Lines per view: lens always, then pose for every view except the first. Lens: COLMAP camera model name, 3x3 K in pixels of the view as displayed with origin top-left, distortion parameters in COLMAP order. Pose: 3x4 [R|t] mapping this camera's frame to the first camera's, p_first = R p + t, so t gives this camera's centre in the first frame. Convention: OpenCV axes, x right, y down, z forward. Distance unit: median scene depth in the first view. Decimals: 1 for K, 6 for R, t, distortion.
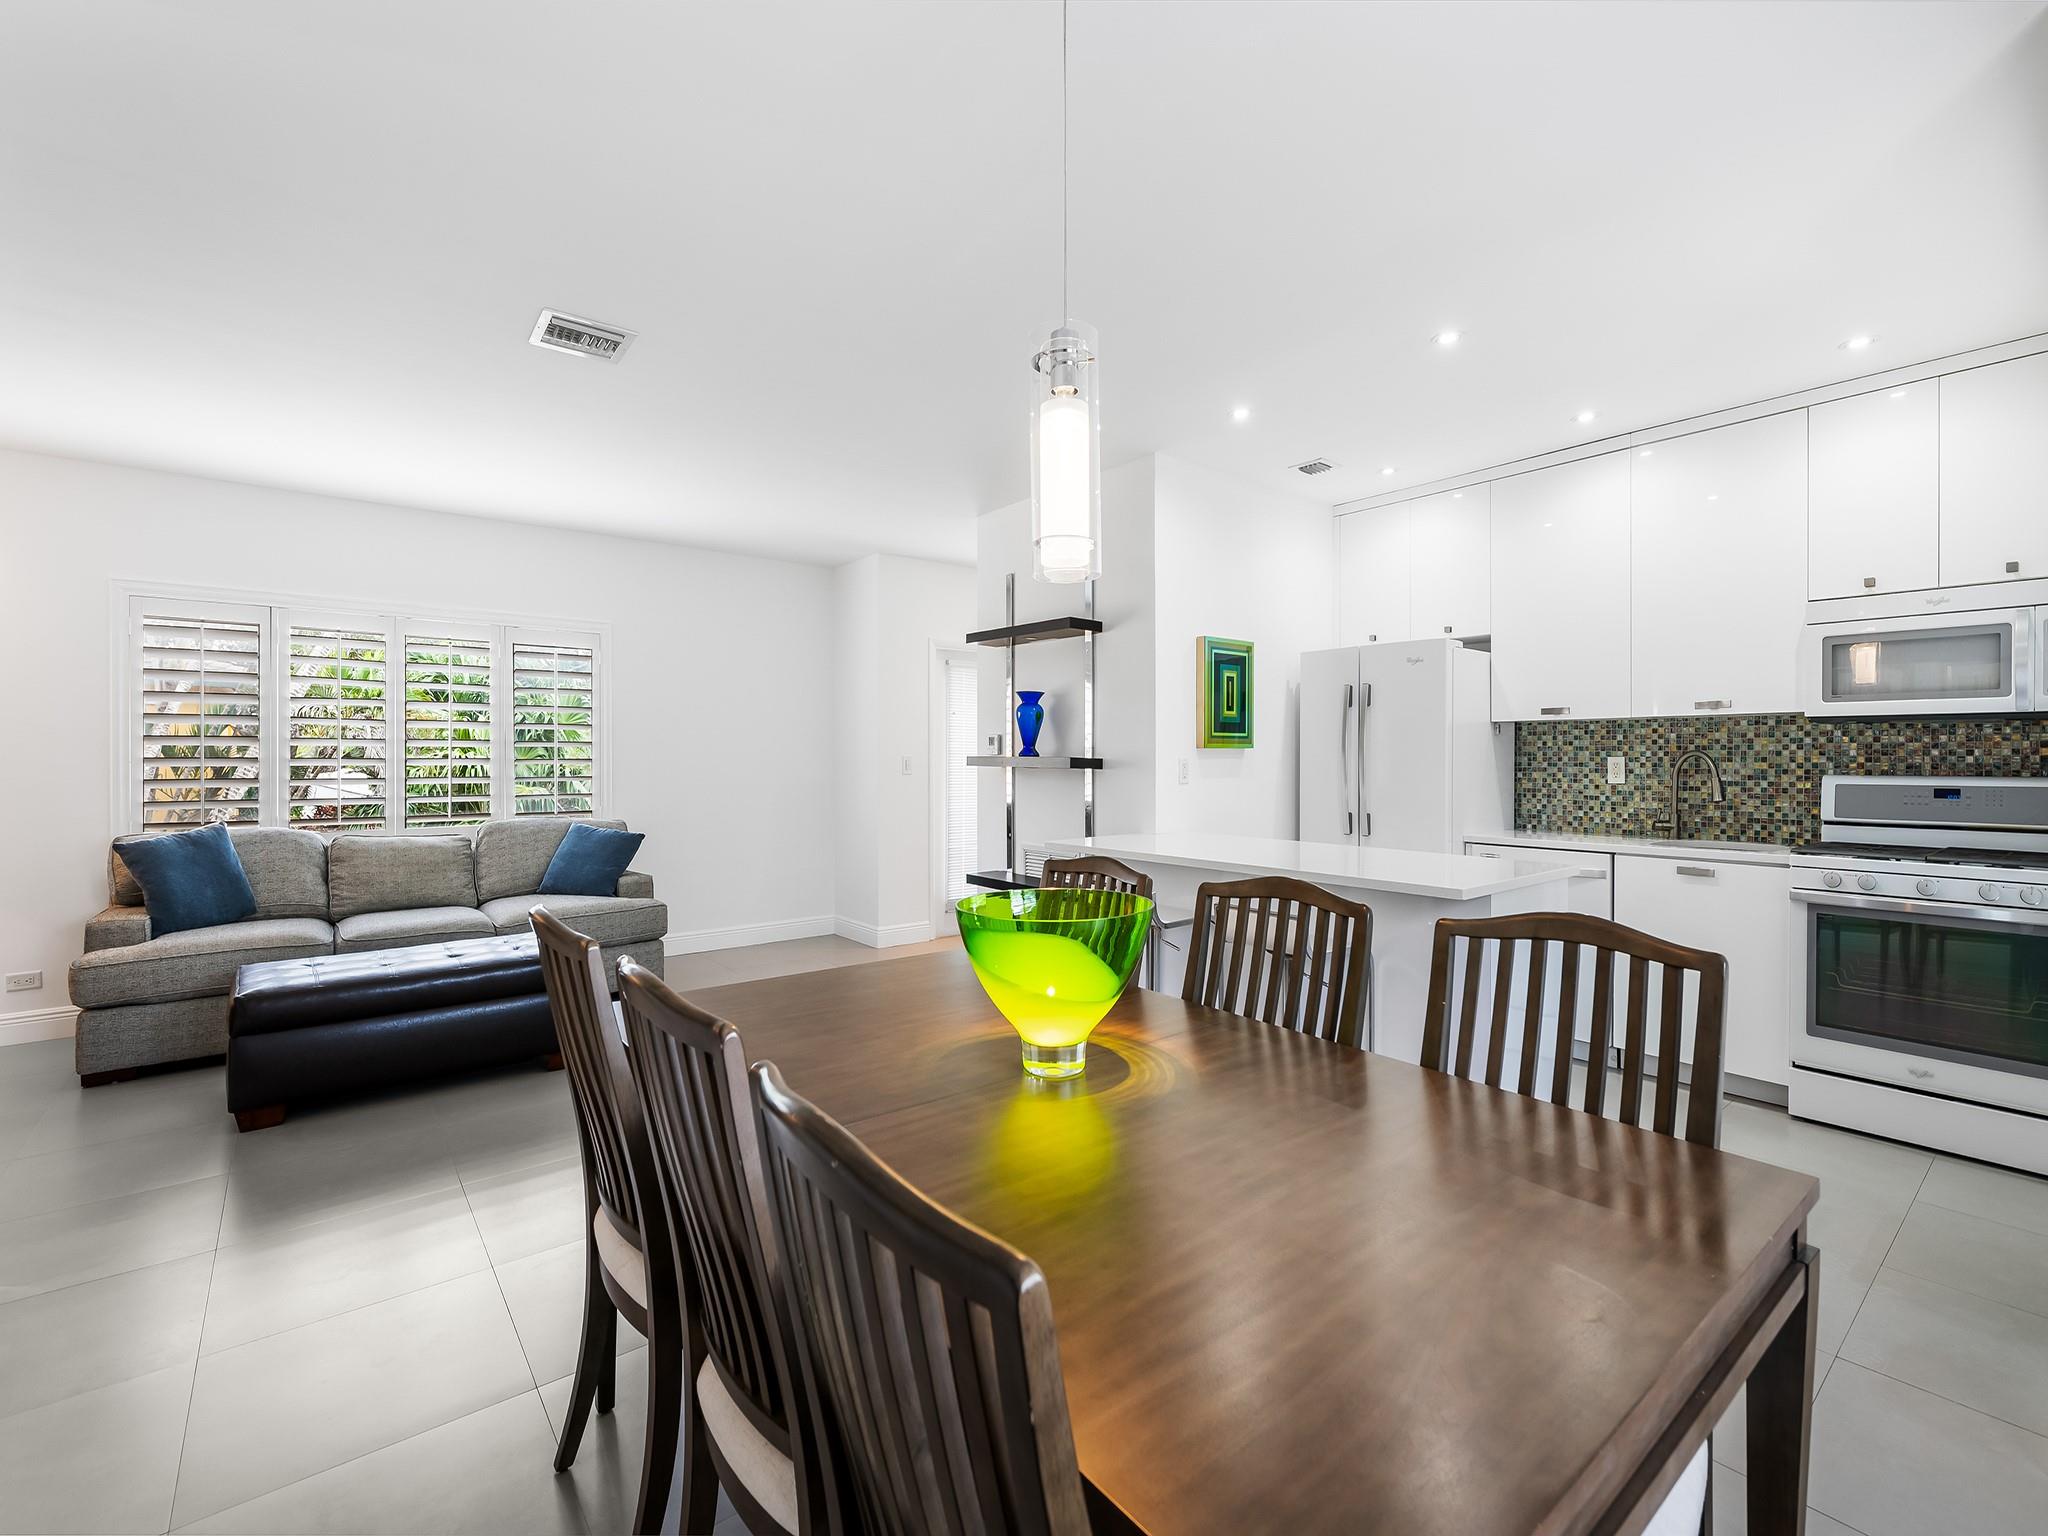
lens RADIAL K [[898.0, 0, 1024.0], [0, 898.0, 768.0], [0, 0, 1]] dist [0.000421, -0.000359]
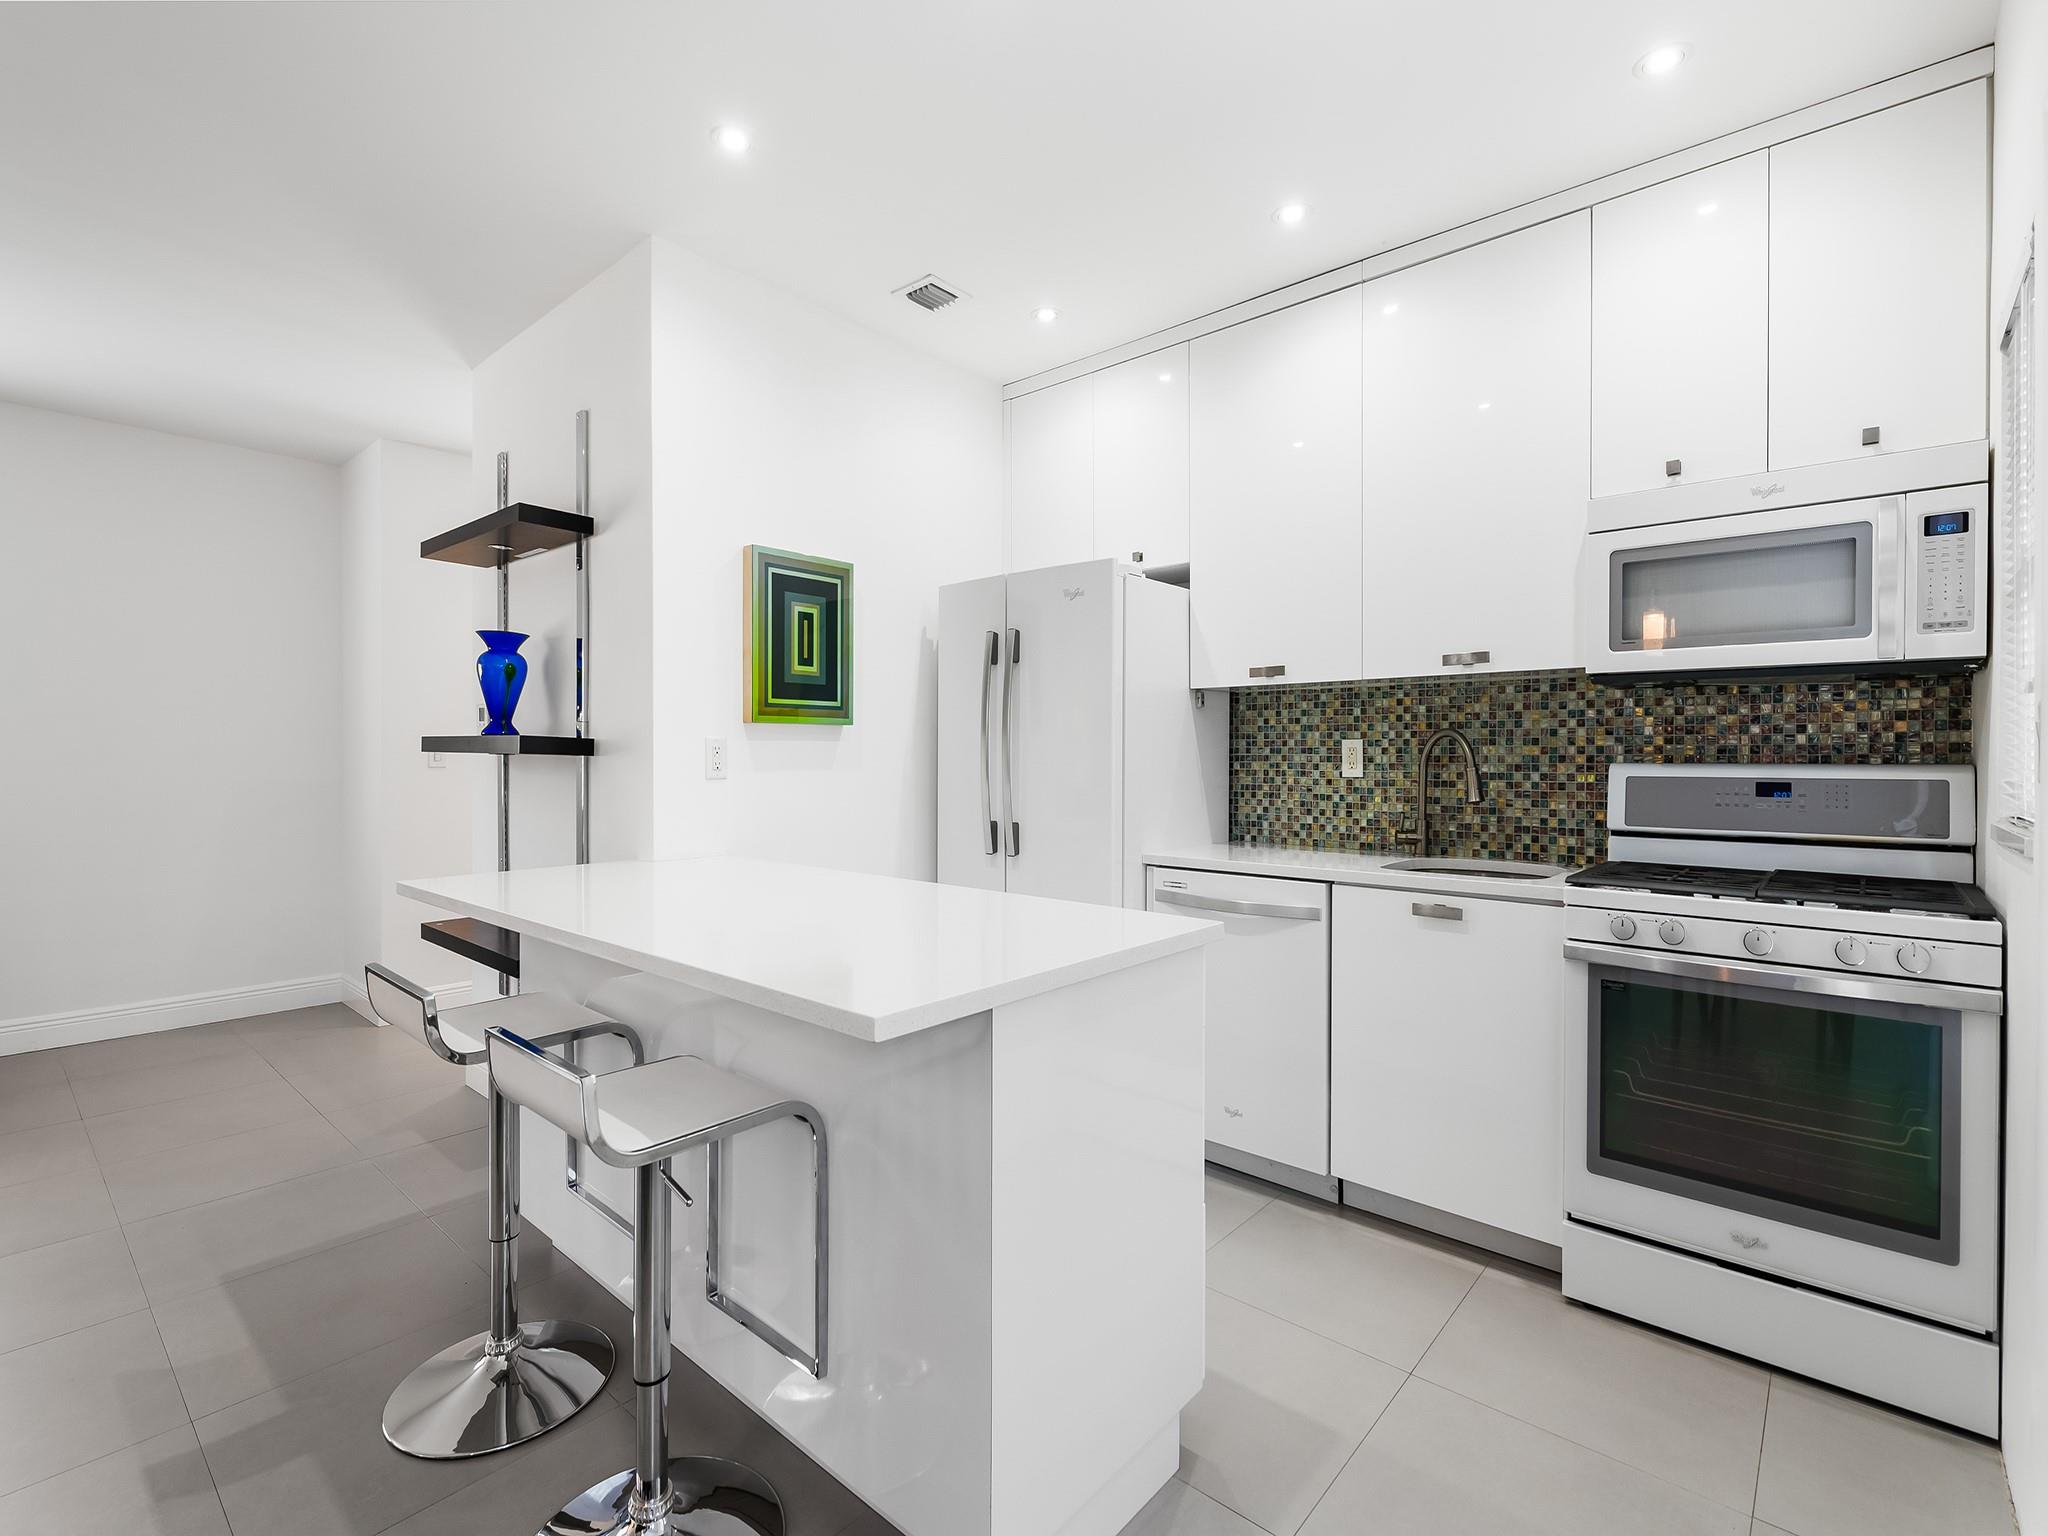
lens RADIAL K [[949.1, 0, 1024.0], [0, 949.1, 768.0], [0, 0, 1]] dist [0.003079, 0.000119]
pose [[0.984714, 0.000406, 0.174179, 0.301851], [-0.000751, 0.999998, 0.001915, 0.009712], [-0.174178, -0.002017, 0.984712, 0.340131]]
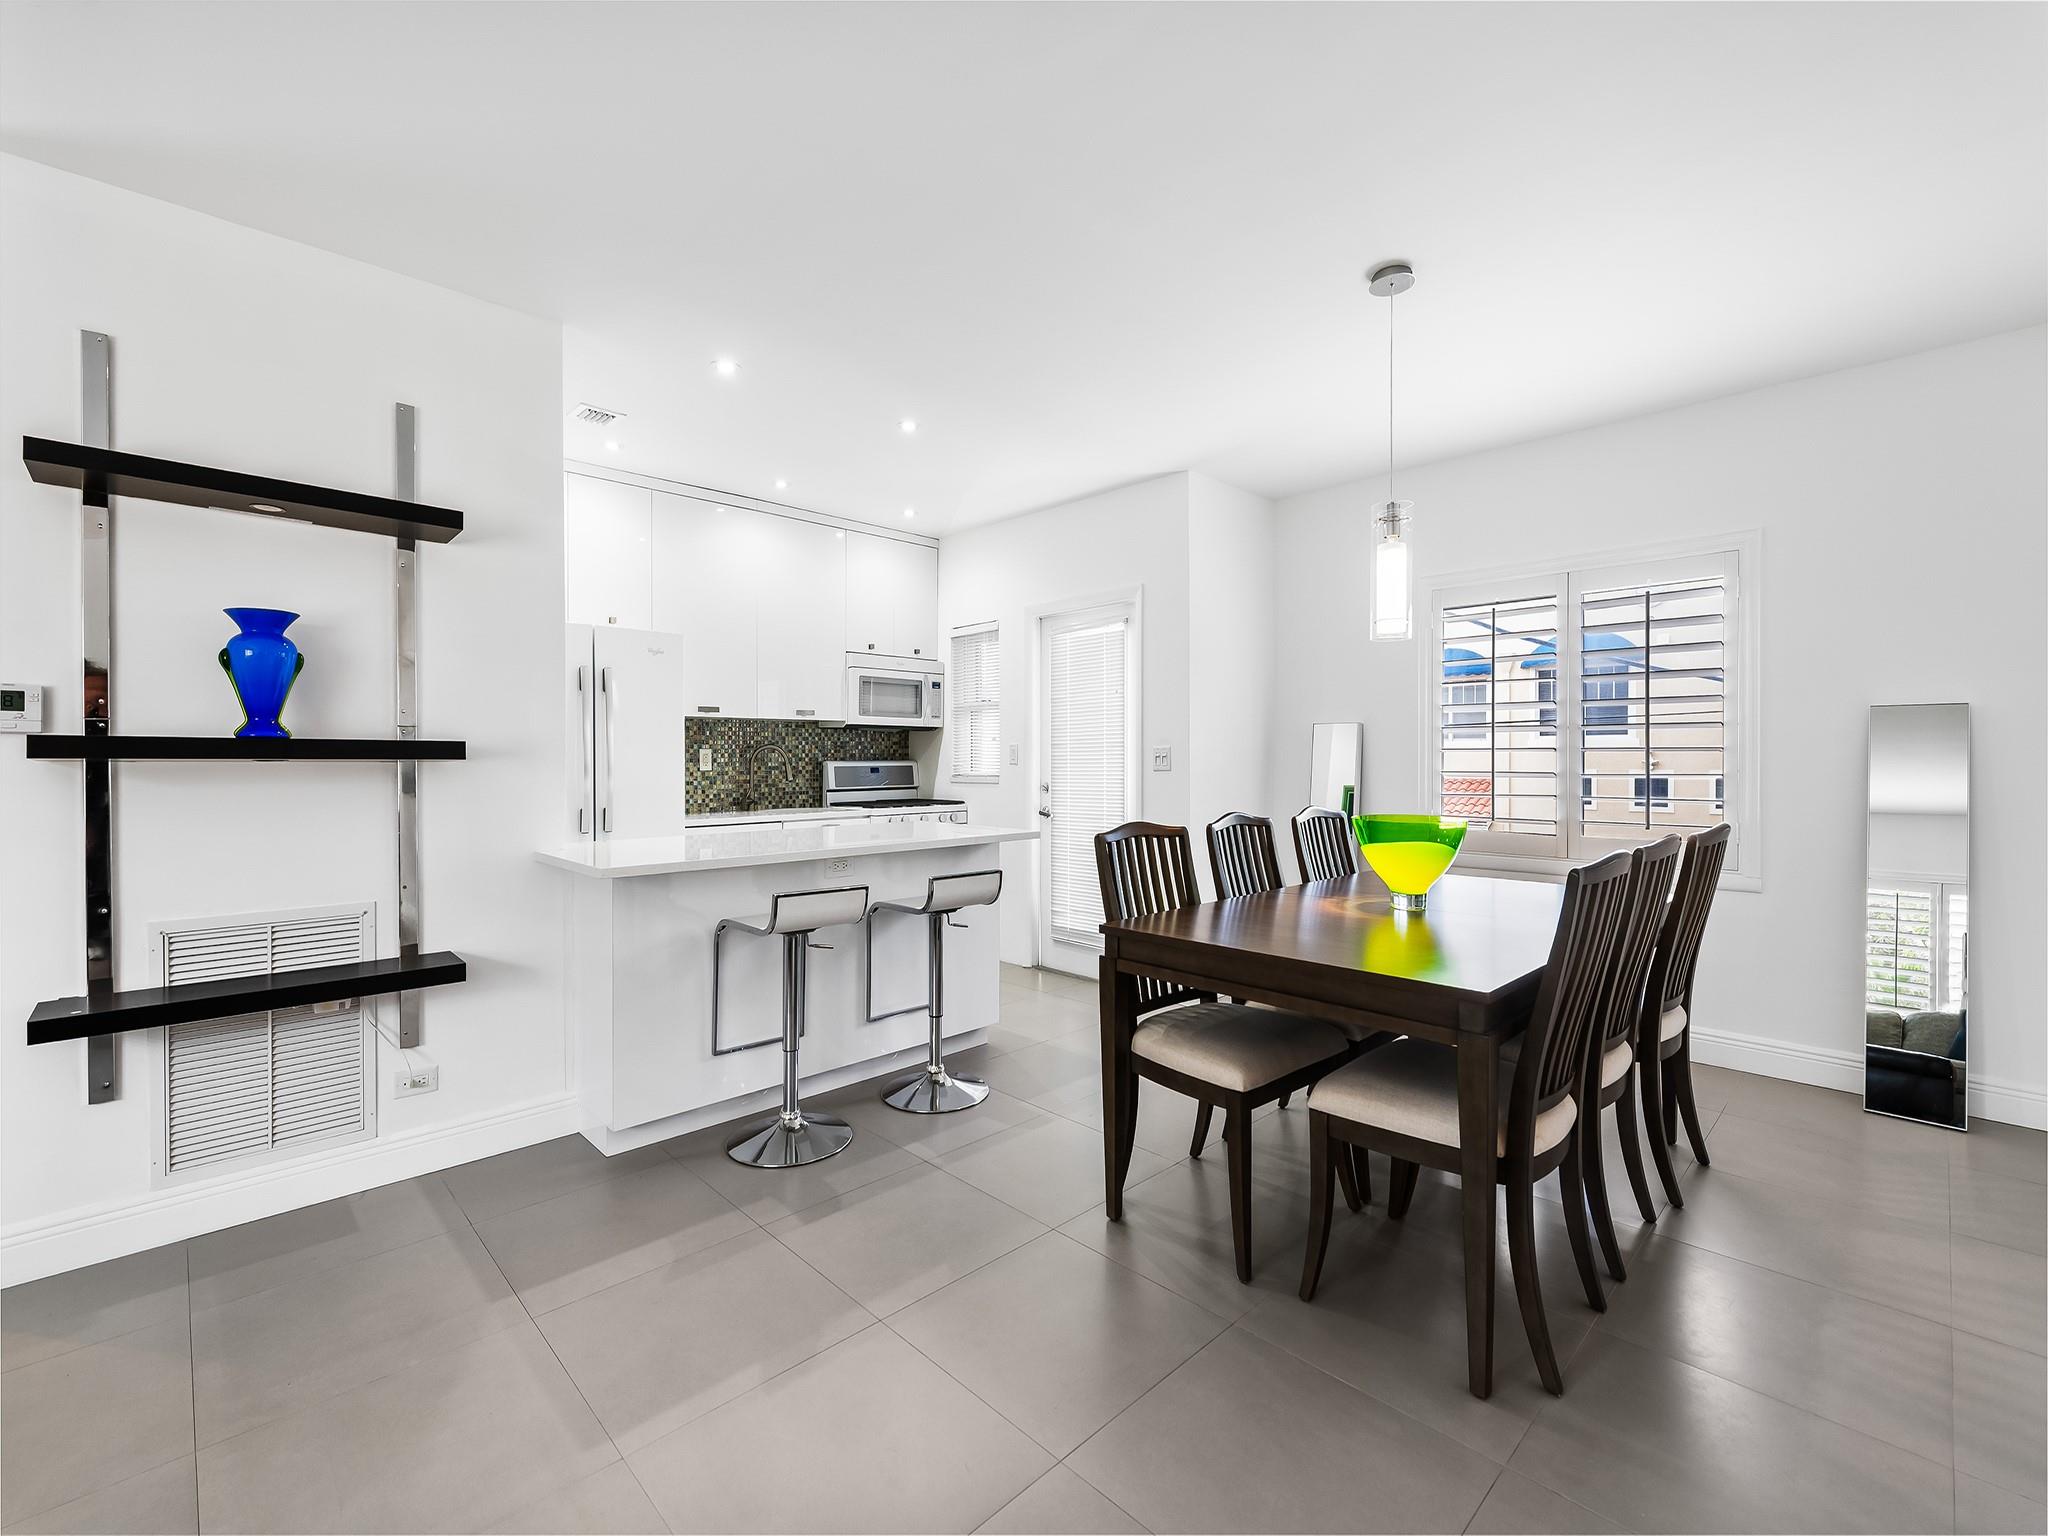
lens RADIAL K [[898.0, 0, 1024.0], [0, 898.0, 768.0], [0, 0, 1]] dist [0.000421, -0.000359]
pose [[-0.090666, -0.011281, 0.995818, -0.664010], [0.013951, 0.999823, 0.012596, 0.004856], [-0.995784, 0.015034, -0.090492, 0.741930]]
